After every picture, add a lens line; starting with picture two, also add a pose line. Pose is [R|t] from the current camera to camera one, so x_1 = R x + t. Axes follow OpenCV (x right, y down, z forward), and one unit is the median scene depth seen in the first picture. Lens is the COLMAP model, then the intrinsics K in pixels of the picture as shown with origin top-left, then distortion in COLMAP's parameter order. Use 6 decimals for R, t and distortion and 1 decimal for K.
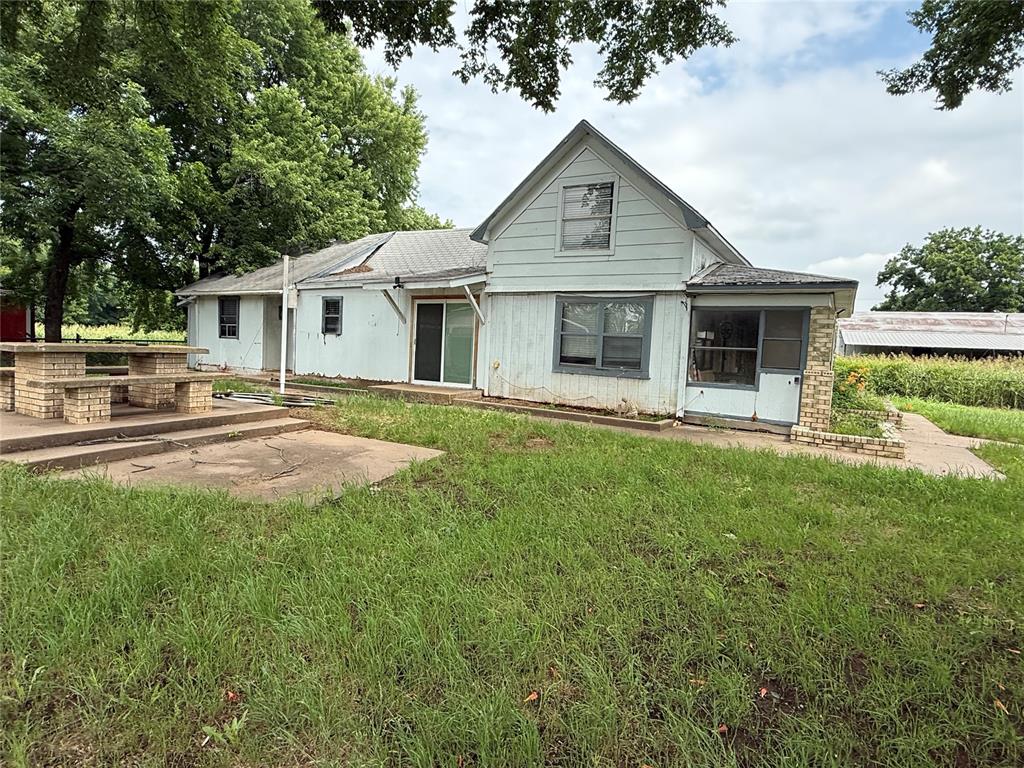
lens RADIAL K [[578.9, 0, 512.0], [0, 578.9, 384.0], [0, 0, 1]] dist [-0.001160, 0.000038]
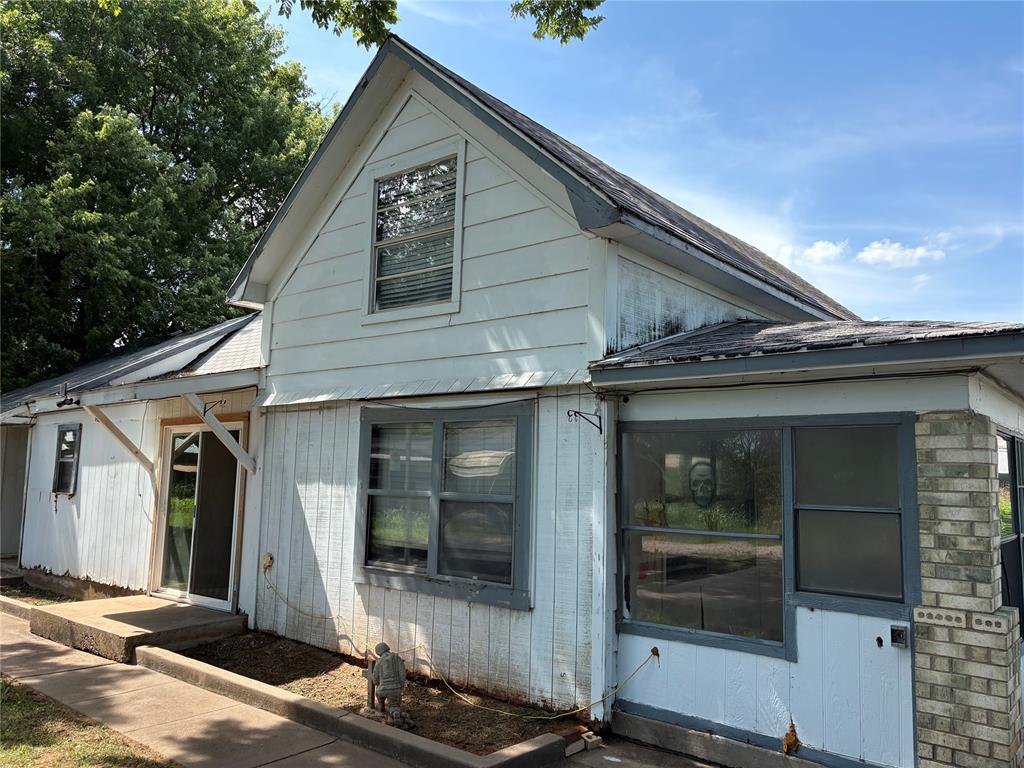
lens RADIAL K [[798.6, 0, 512.0], [0, 798.6, 384.0], [0, 0, 1]] dist [-0.000855, -0.006545]
pose [[0.987464, -0.047330, -0.150578, 0.314150], [0.019699, 0.983479, -0.179950, -0.062951], [0.156607, 0.174728, 0.972082, 0.448238]]
